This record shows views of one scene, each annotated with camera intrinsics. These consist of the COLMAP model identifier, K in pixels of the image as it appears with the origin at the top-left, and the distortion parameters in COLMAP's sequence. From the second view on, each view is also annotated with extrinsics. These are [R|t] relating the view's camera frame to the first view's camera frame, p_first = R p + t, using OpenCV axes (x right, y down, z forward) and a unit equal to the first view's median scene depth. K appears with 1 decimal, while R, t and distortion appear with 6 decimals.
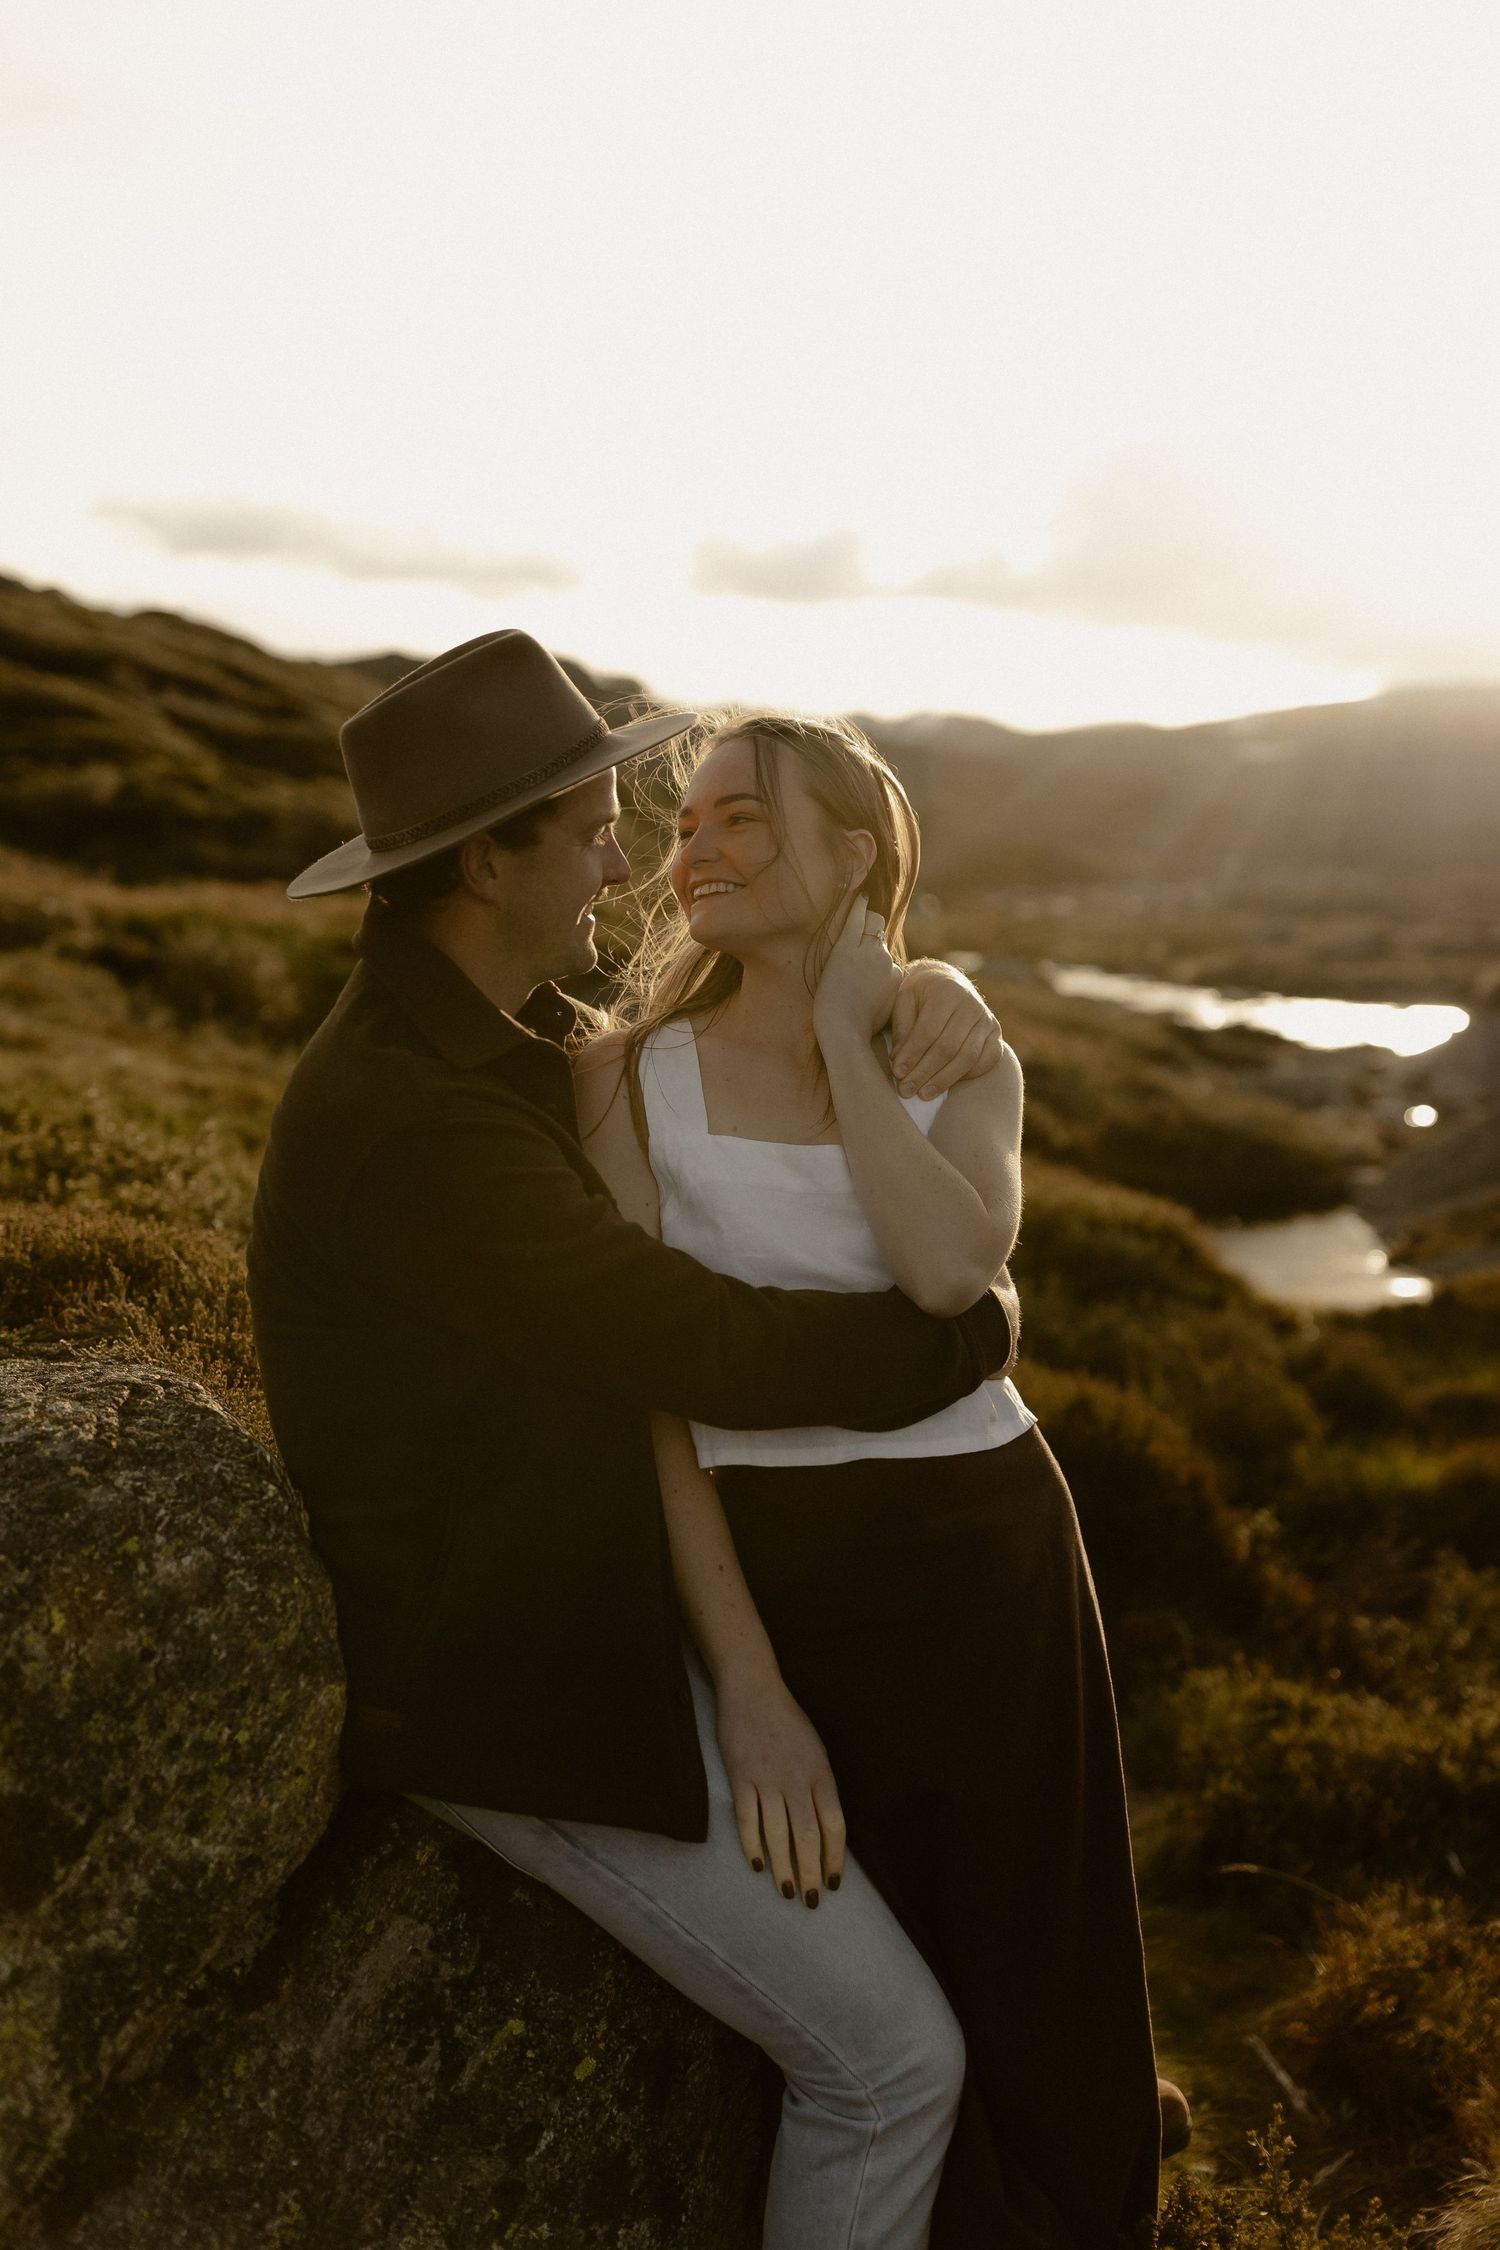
lens RADIAL K [[2363.5, 0, 743.1], [0, 2363.5, 1006.4], [0, 0, 1]] dist [-0.004589, 0.013490]
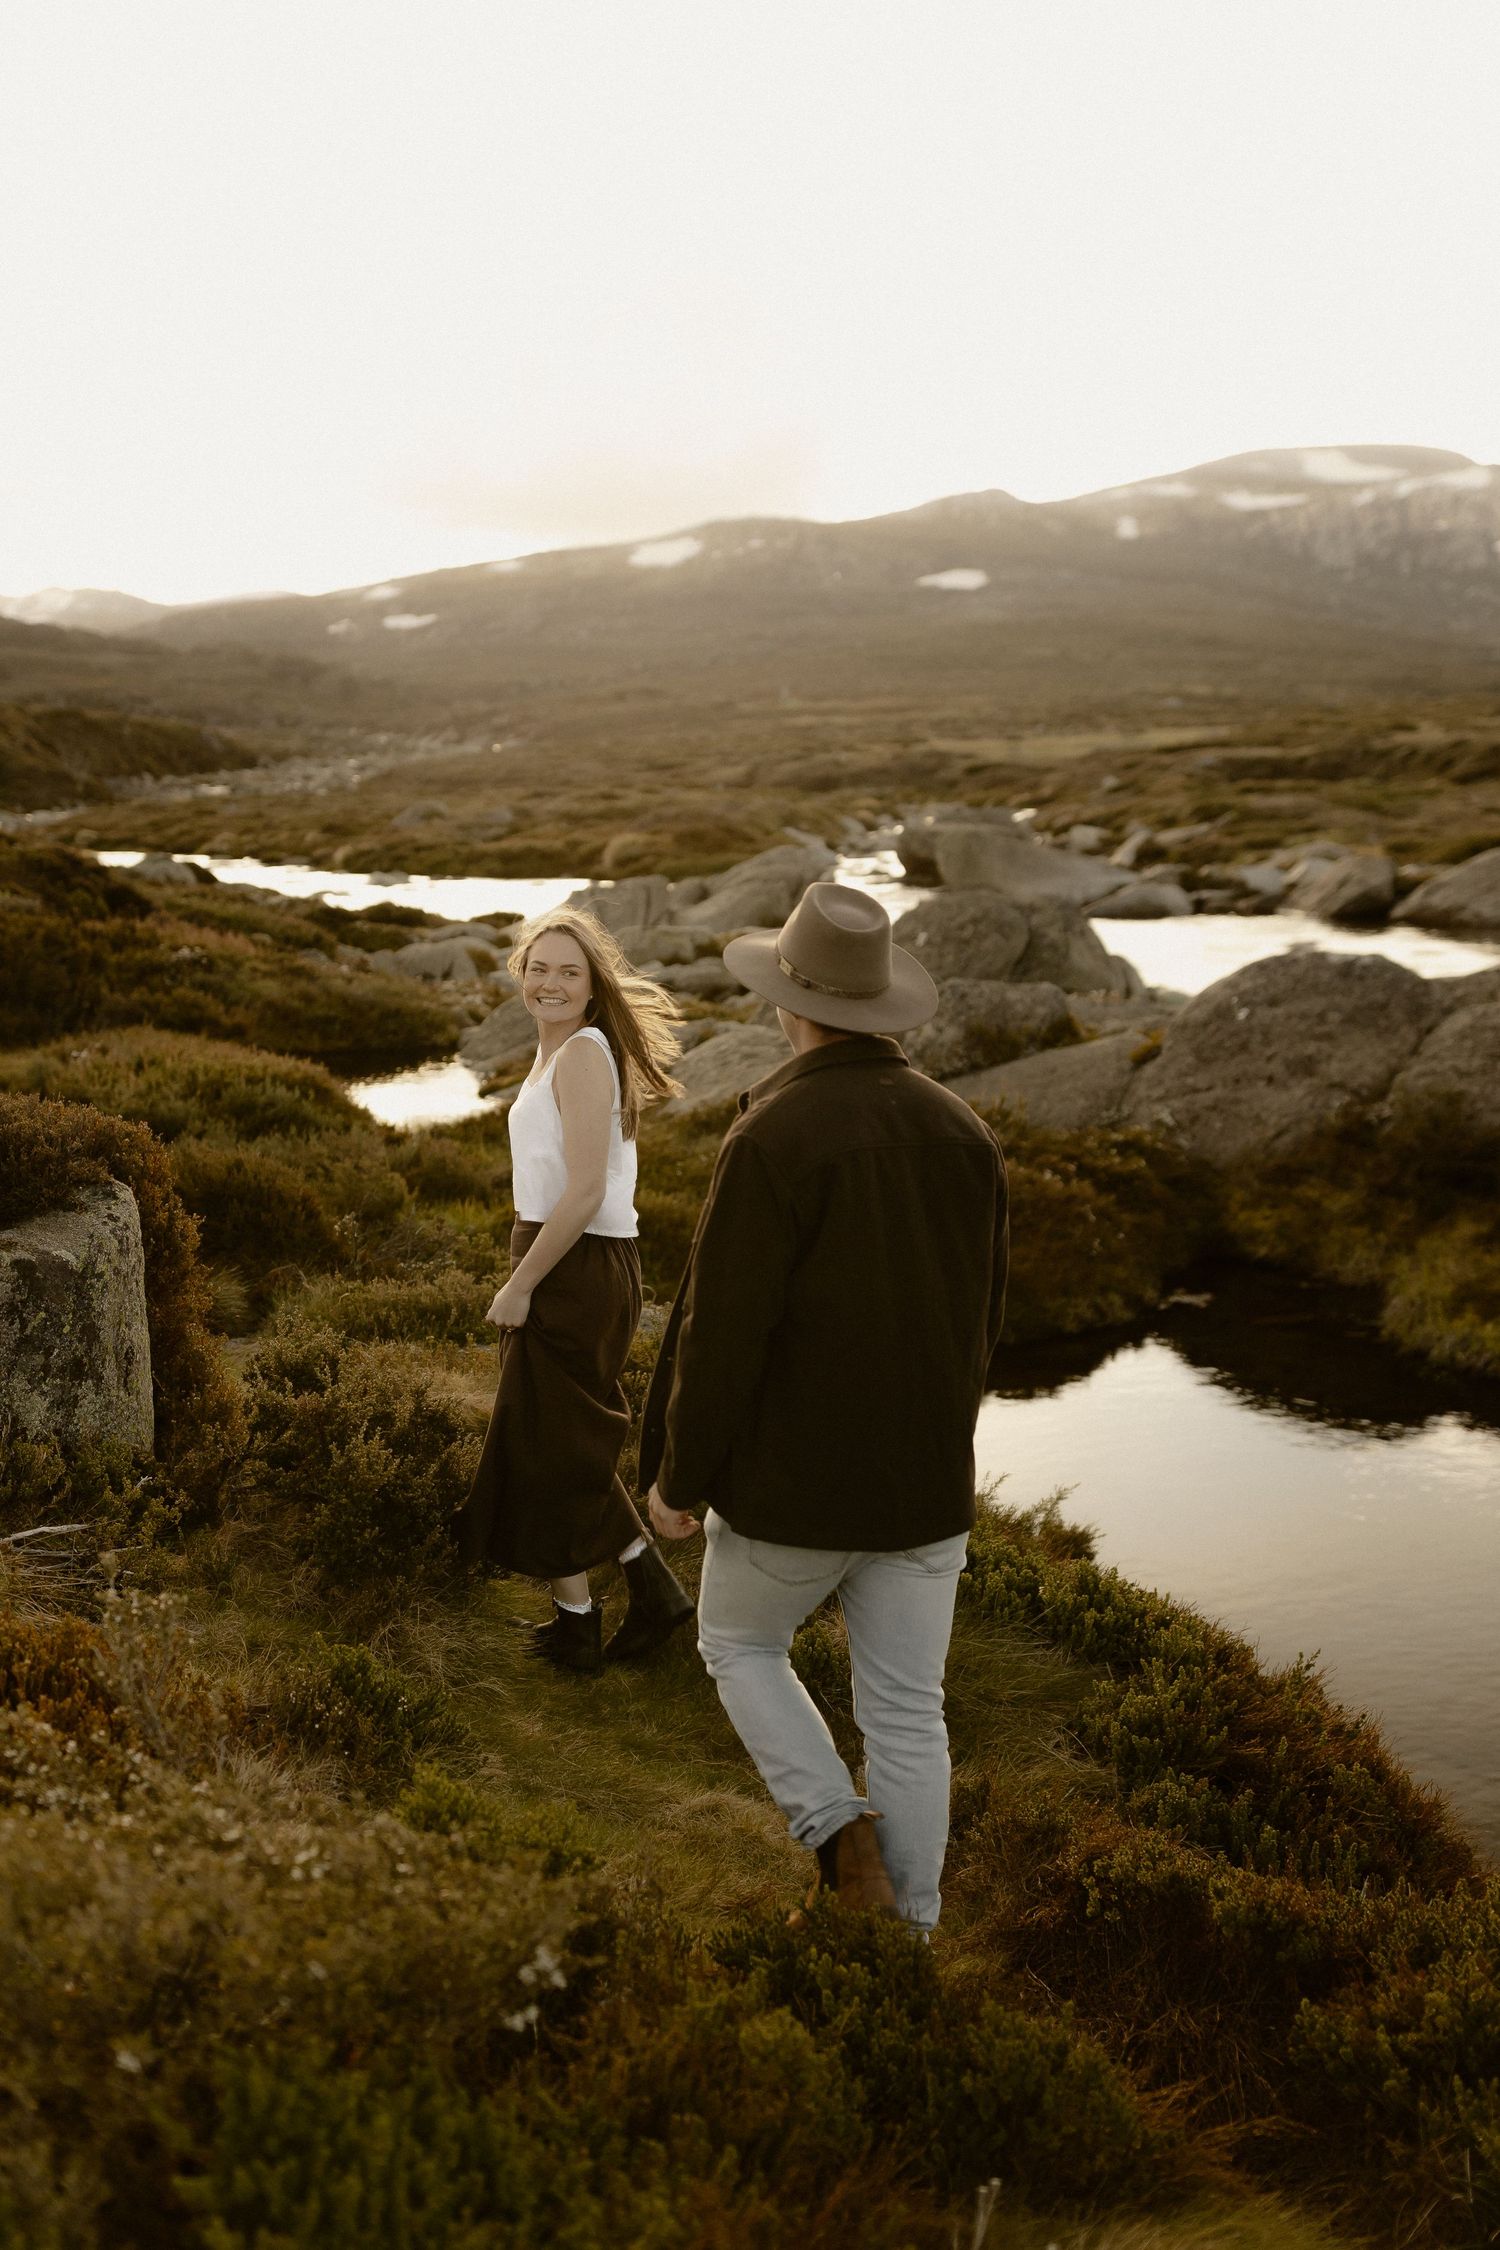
lens RADIAL K [[2511.8, 0, 750.0], [0, 2511.8, 1125.0], [0, 0, 1]] dist [-0.014634, -0.004556]
pose [[0.940972, -0.096094, 0.324557, -0.267284], [0.064047, 0.992081, 0.108046, -0.095052], [-0.332369, -0.080882, 0.939675, -2.318217]]
